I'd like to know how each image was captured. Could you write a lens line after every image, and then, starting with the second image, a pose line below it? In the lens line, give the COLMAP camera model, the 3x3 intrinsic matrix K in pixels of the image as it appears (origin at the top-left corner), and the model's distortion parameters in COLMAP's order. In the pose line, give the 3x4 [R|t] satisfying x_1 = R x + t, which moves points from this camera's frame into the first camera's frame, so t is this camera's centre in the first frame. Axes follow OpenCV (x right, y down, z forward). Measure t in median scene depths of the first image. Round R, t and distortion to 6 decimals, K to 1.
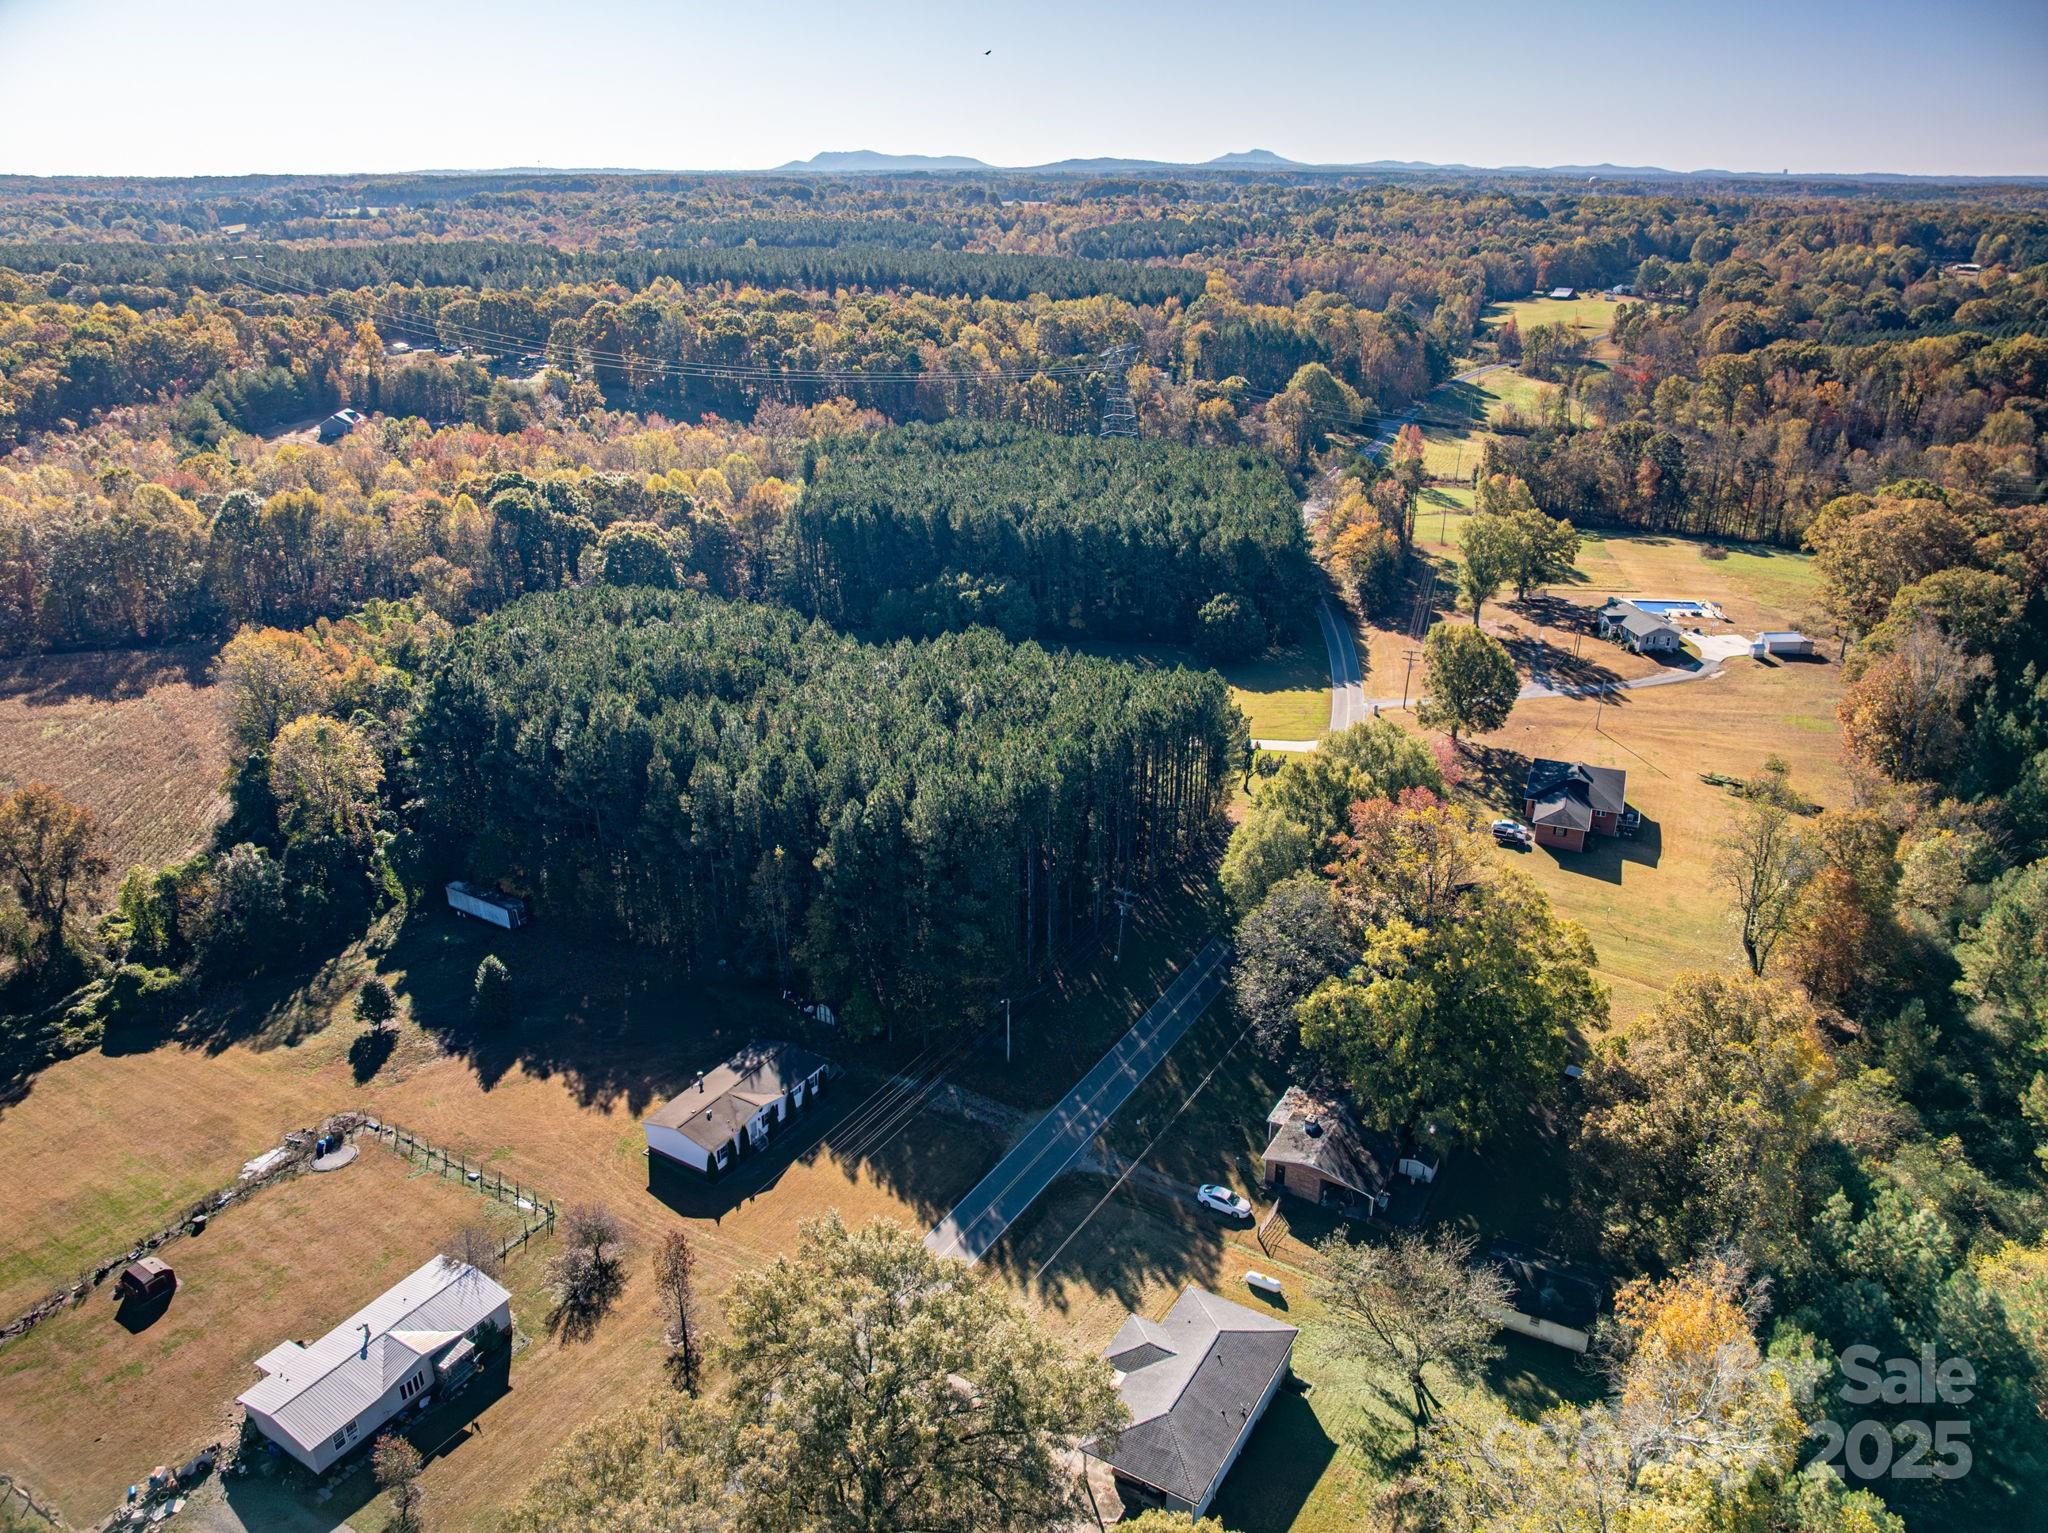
lens RADIAL K [[1429.4, 0, 1024.0], [0, 1429.4, 766.5], [0, 0, 1]] dist [0.000130, -0.000105]
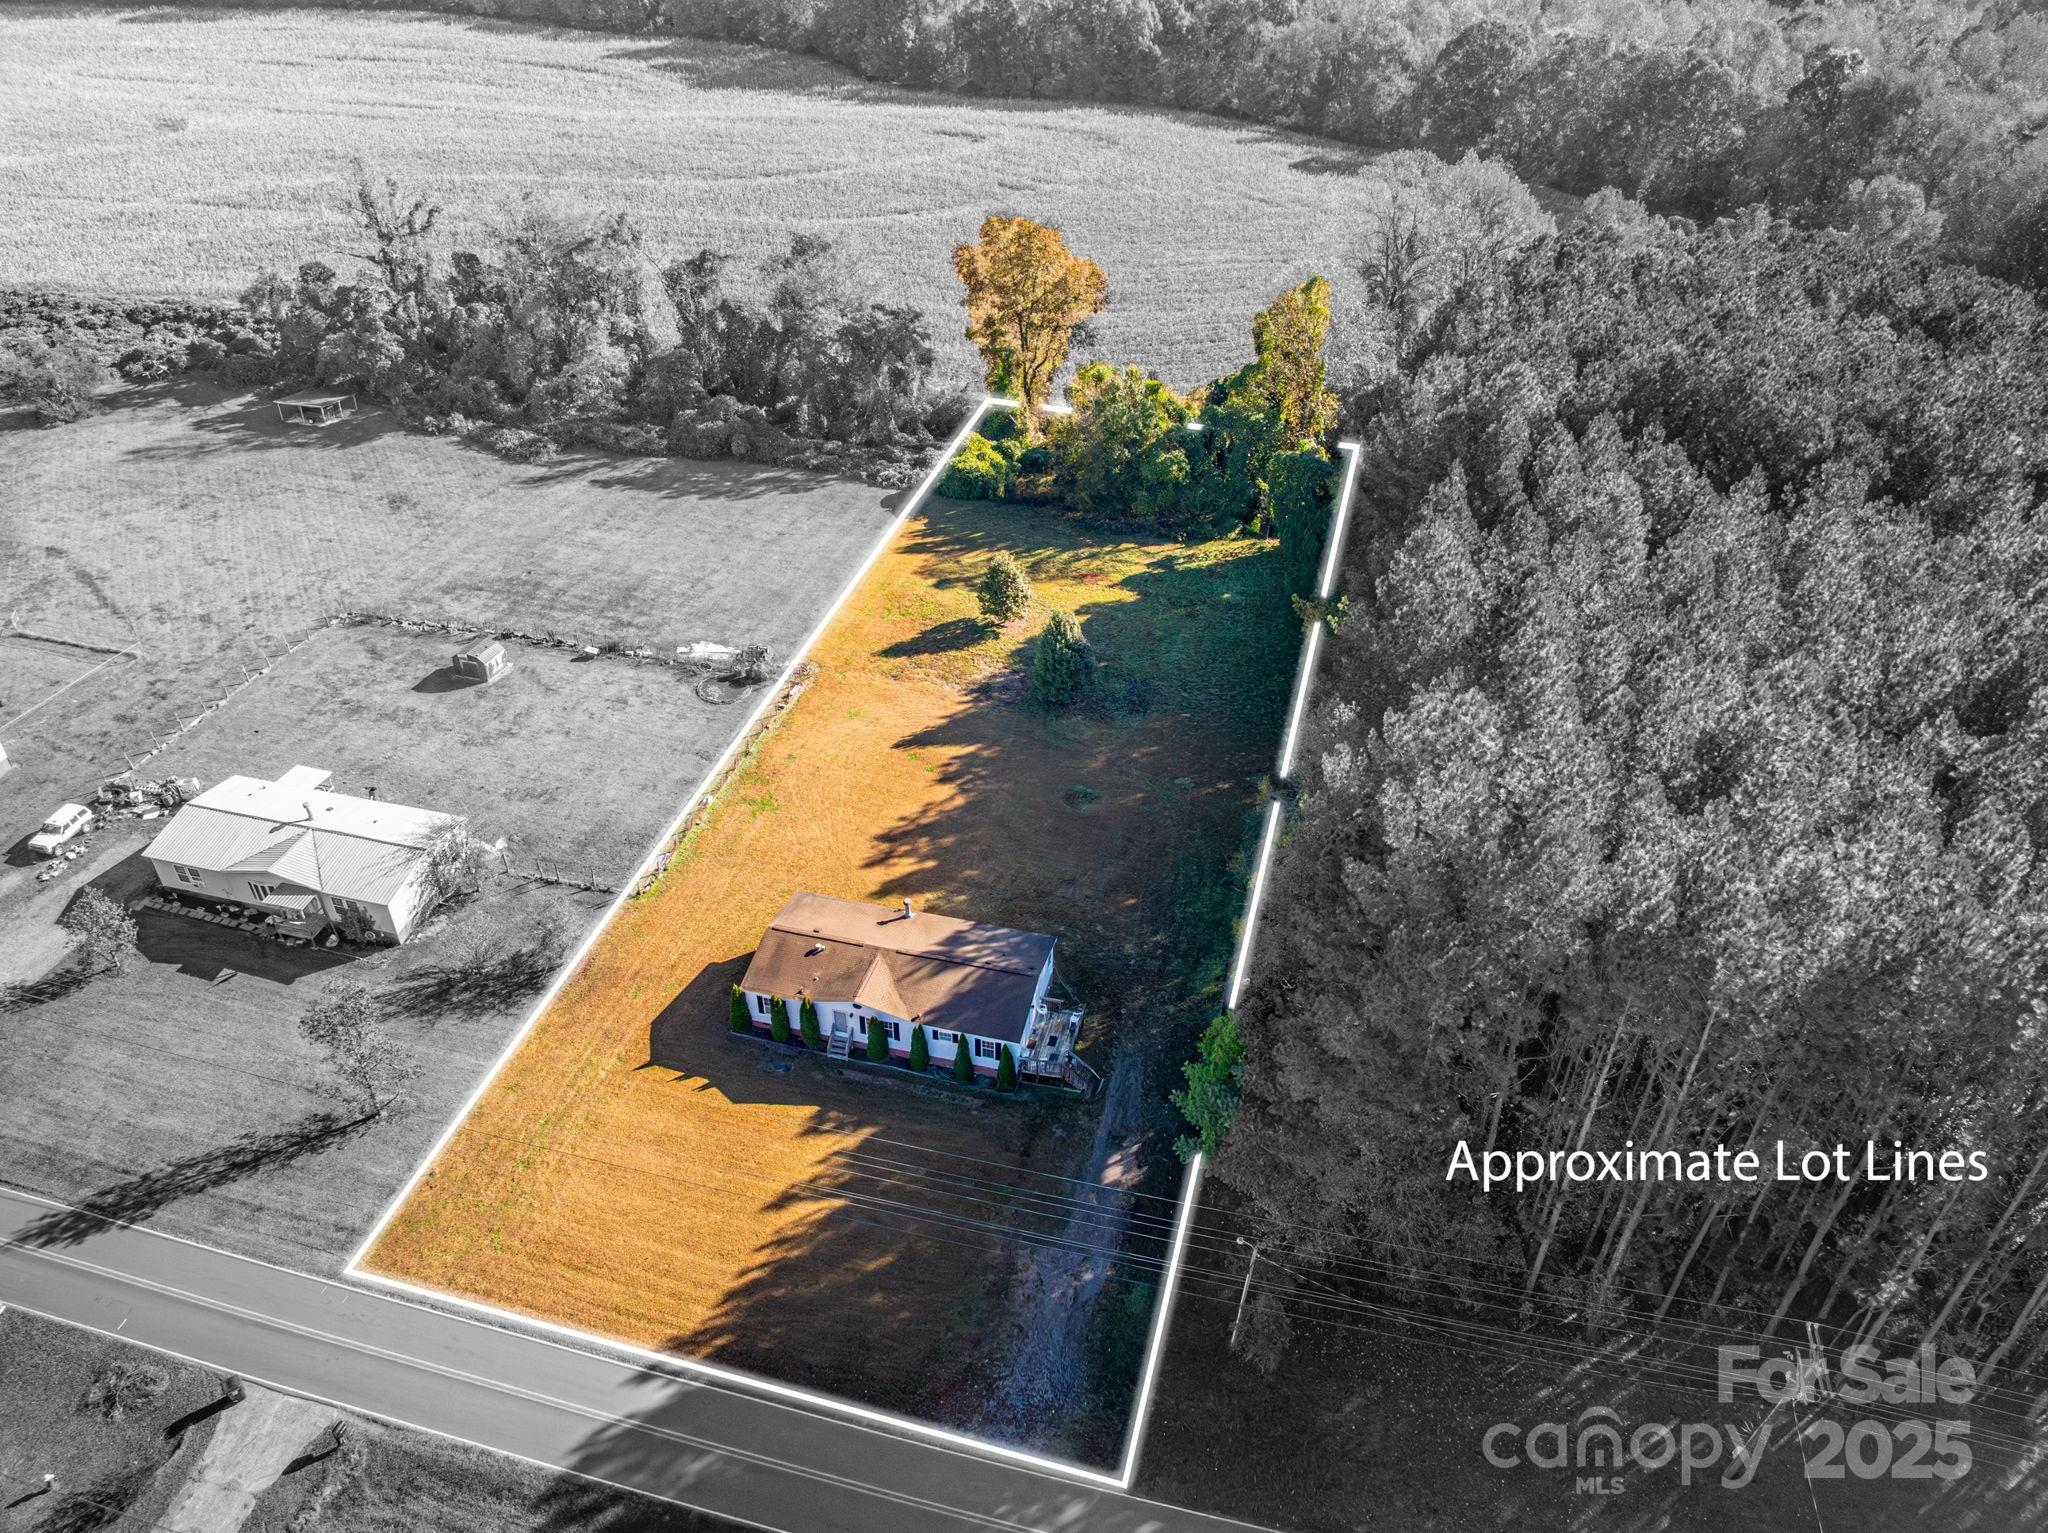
lens RADIAL K [[1429.4, 0, 1024.0], [0, 1429.4, 766.5], [0, 0, 1]] dist [0.000130, -0.000105]
pose [[0.278744, 0.561475, -0.779133, 0.229033], [-0.370747, 0.811309, 0.452023, -0.125572], [0.885917, 0.162863, 0.434312, 0.775381]]
